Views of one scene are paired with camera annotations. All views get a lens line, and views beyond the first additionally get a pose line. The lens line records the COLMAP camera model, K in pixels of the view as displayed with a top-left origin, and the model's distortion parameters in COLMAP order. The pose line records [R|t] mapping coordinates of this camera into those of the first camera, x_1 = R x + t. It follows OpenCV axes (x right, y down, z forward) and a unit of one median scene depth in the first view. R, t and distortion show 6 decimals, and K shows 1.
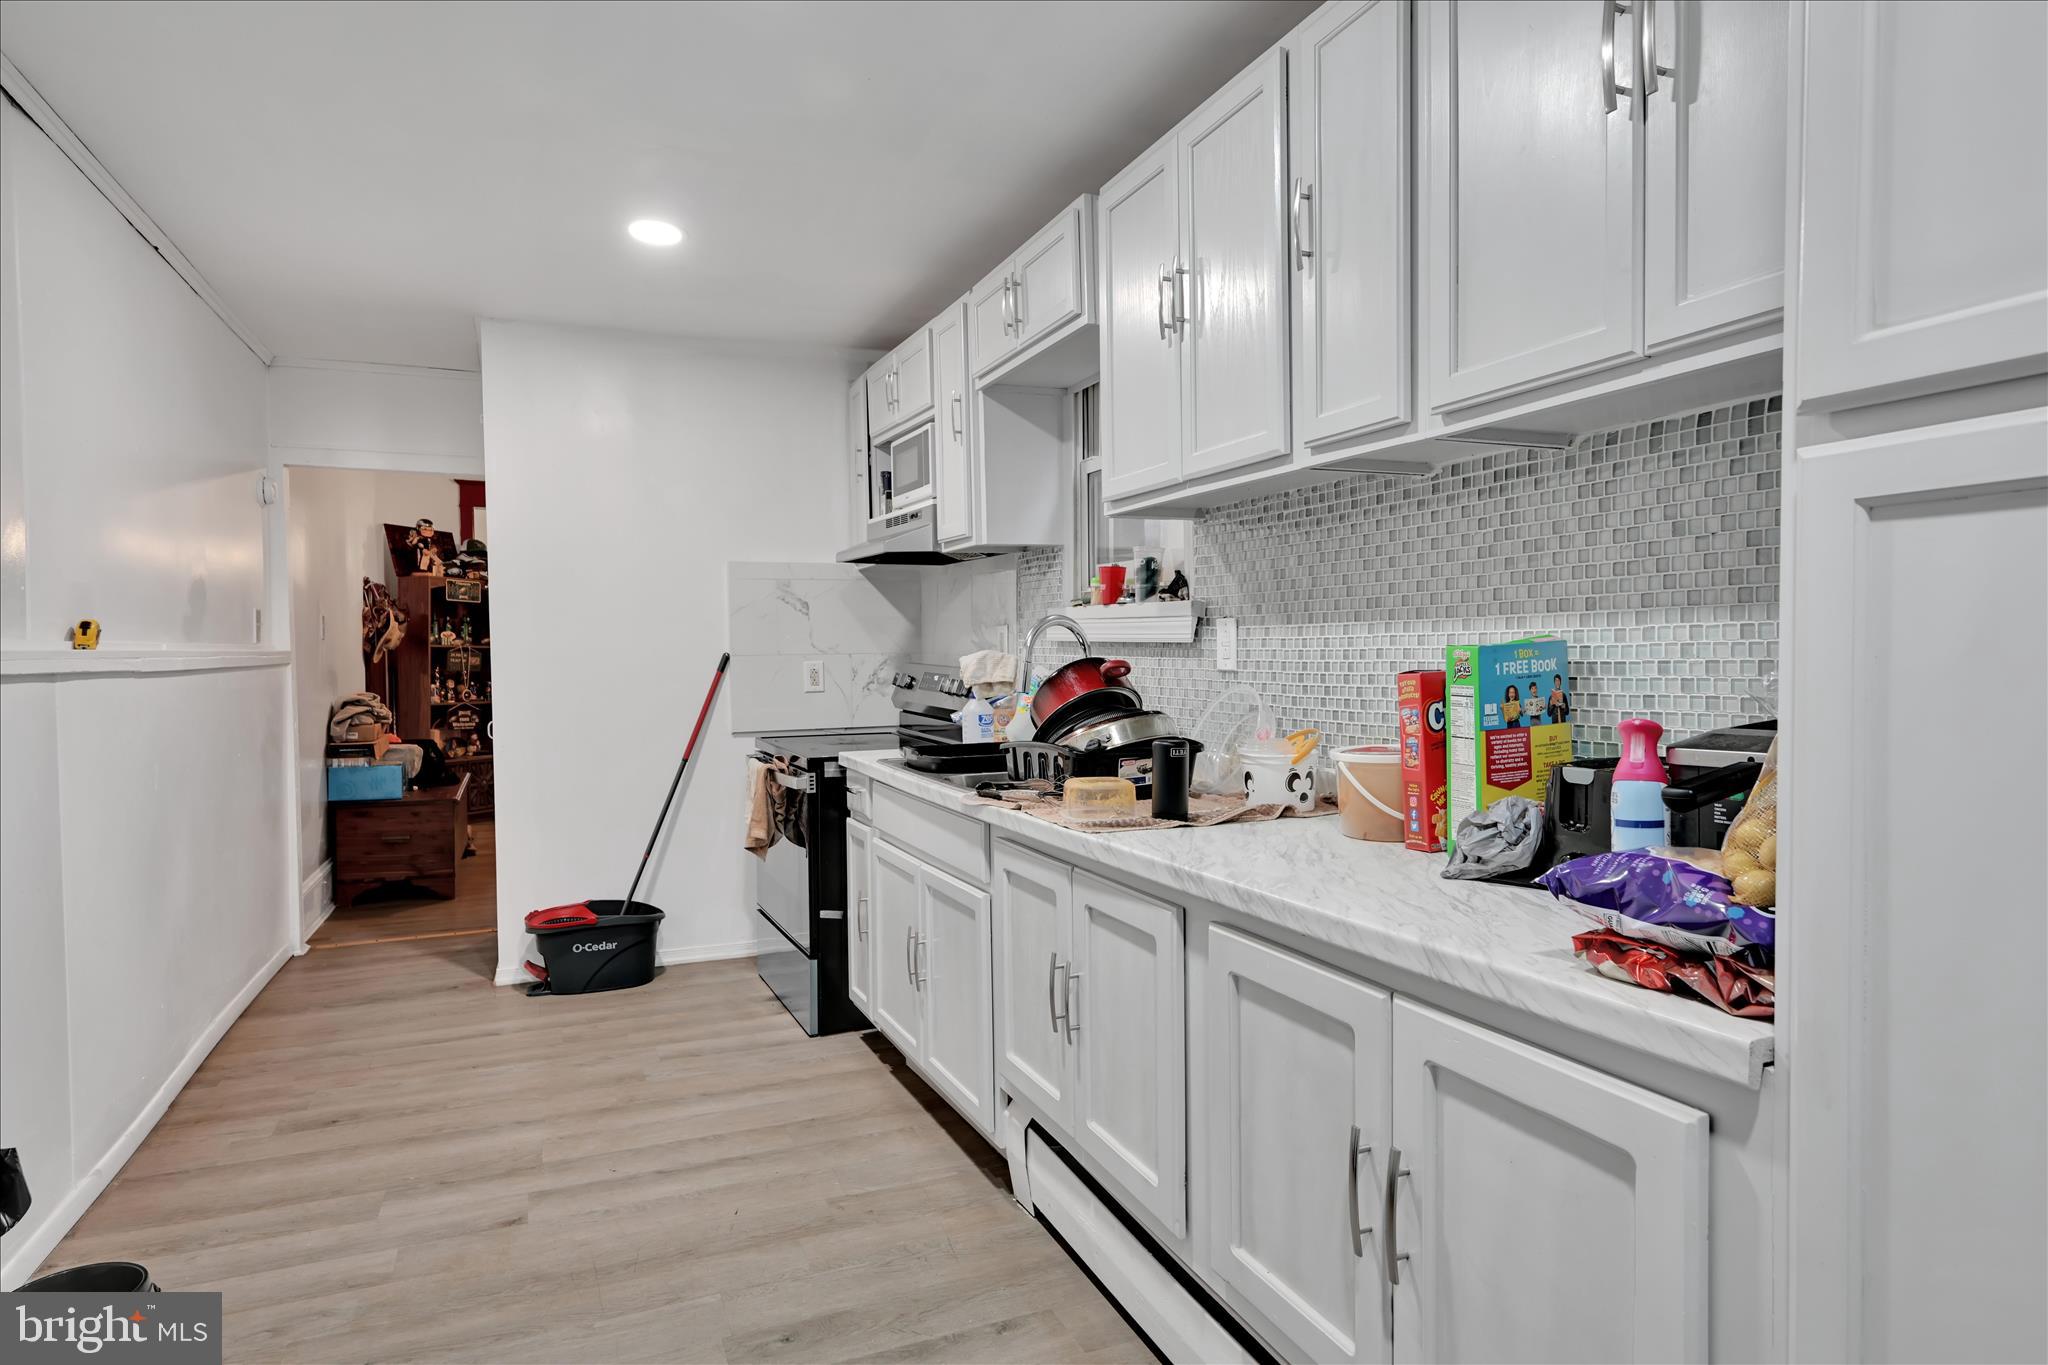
lens RADIAL K [[1175.6, 0, 1022.9], [0, 1175.6, 680.4], [0, 0, 1]] dist [-0.004349, -0.000236]
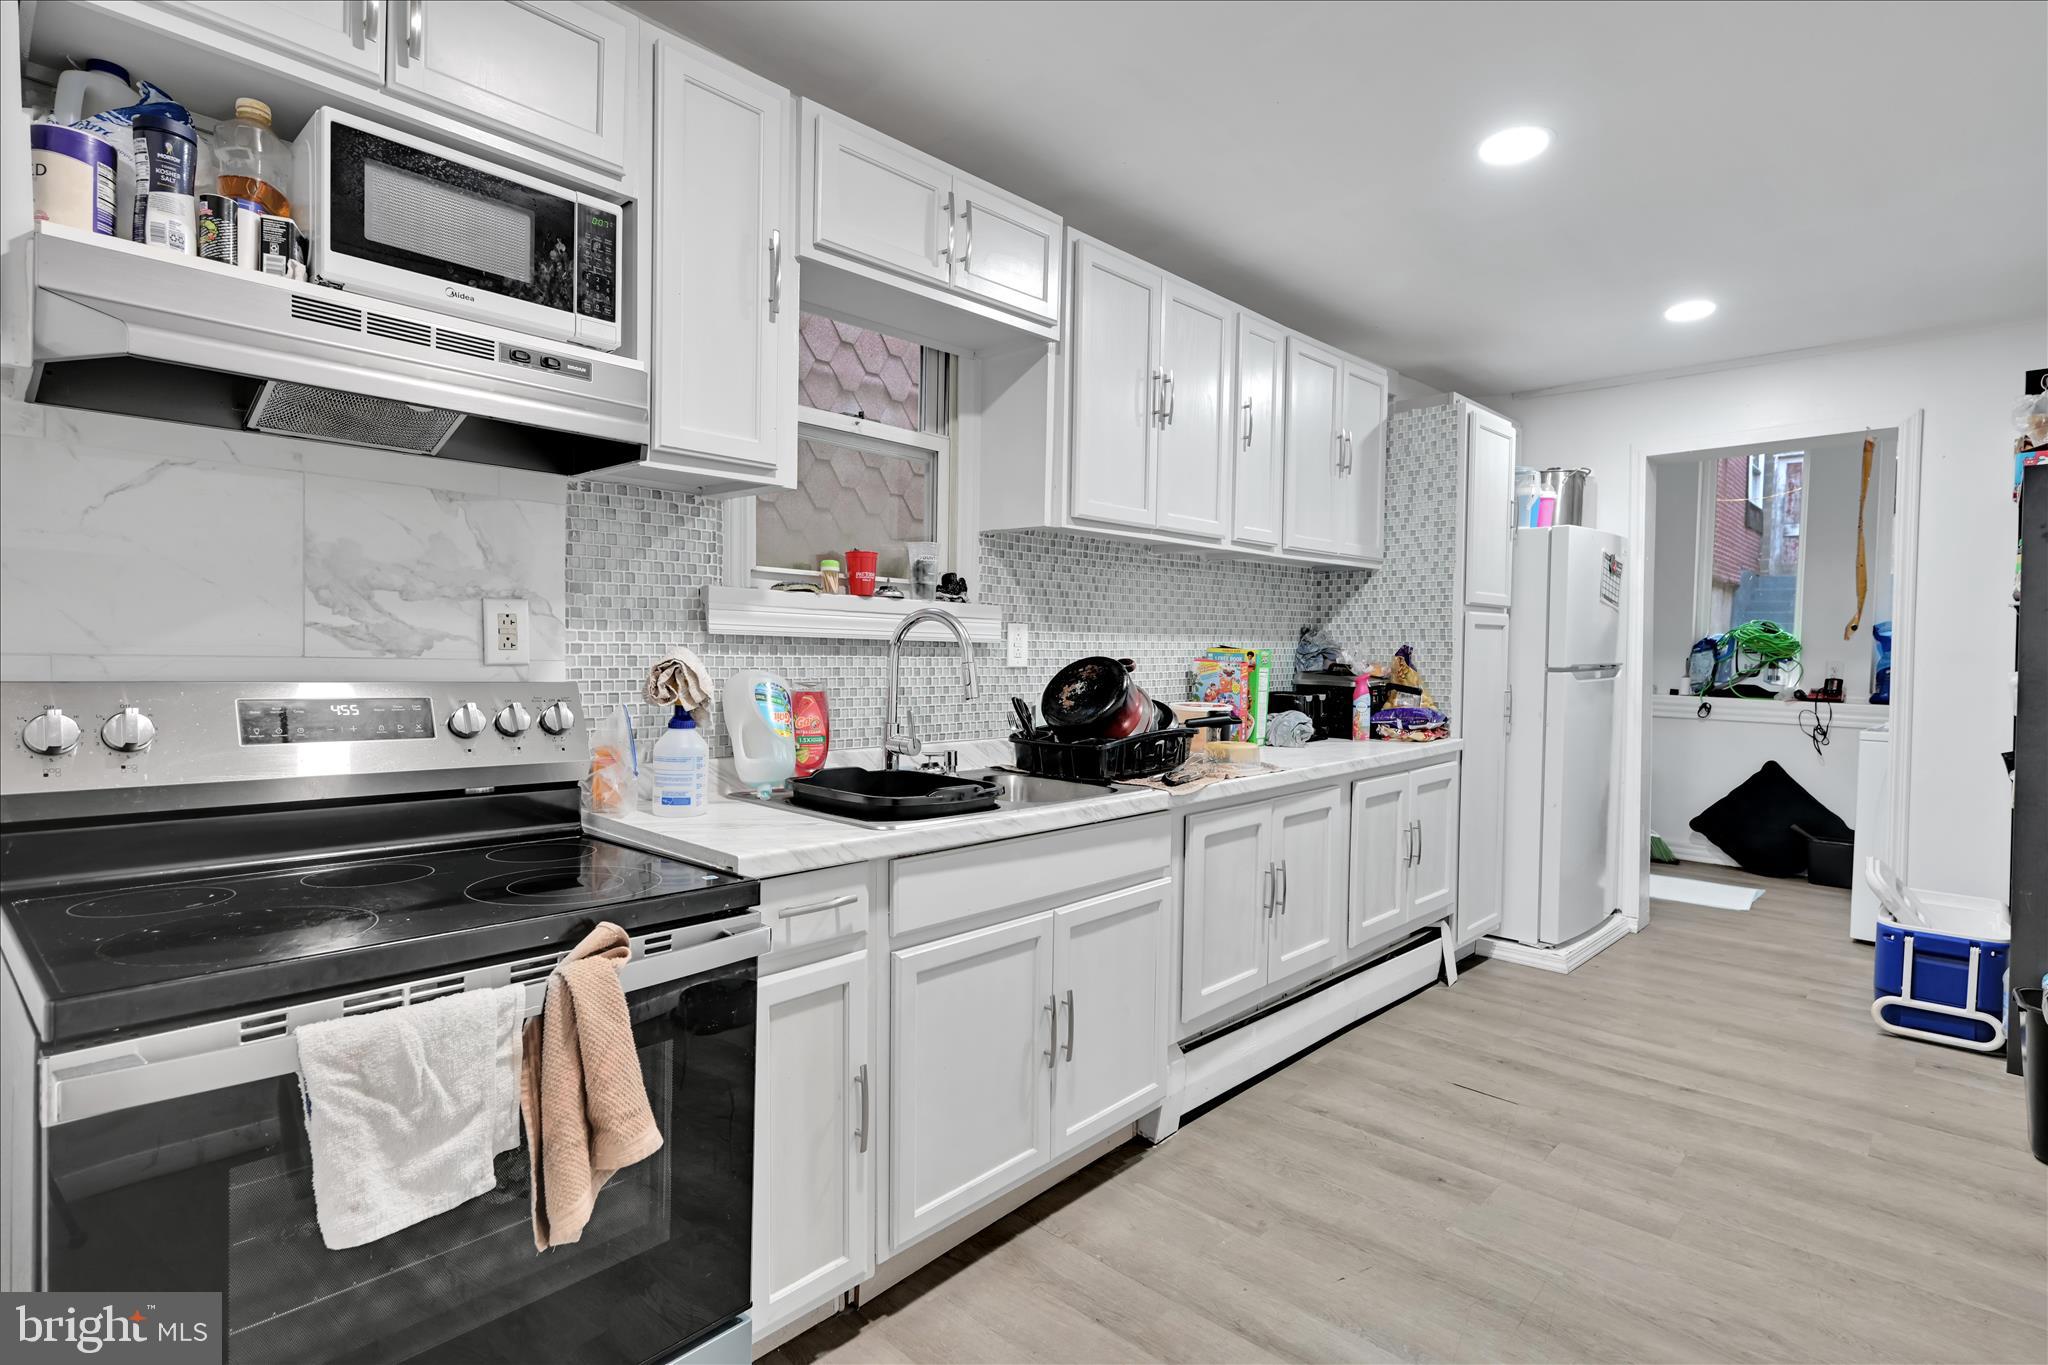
lens RADIAL K [[1055.2, 0, 1020.9], [0, 1055.2, 674.6], [0, 0, 1]] dist [0.003139, 0.000150]
pose [[-0.418715, -0.028445, 0.907672, -0.874727], [0.011417, 0.999265, 0.036582, -0.043551], [-0.908046, 0.025680, -0.418082, 1.569686]]
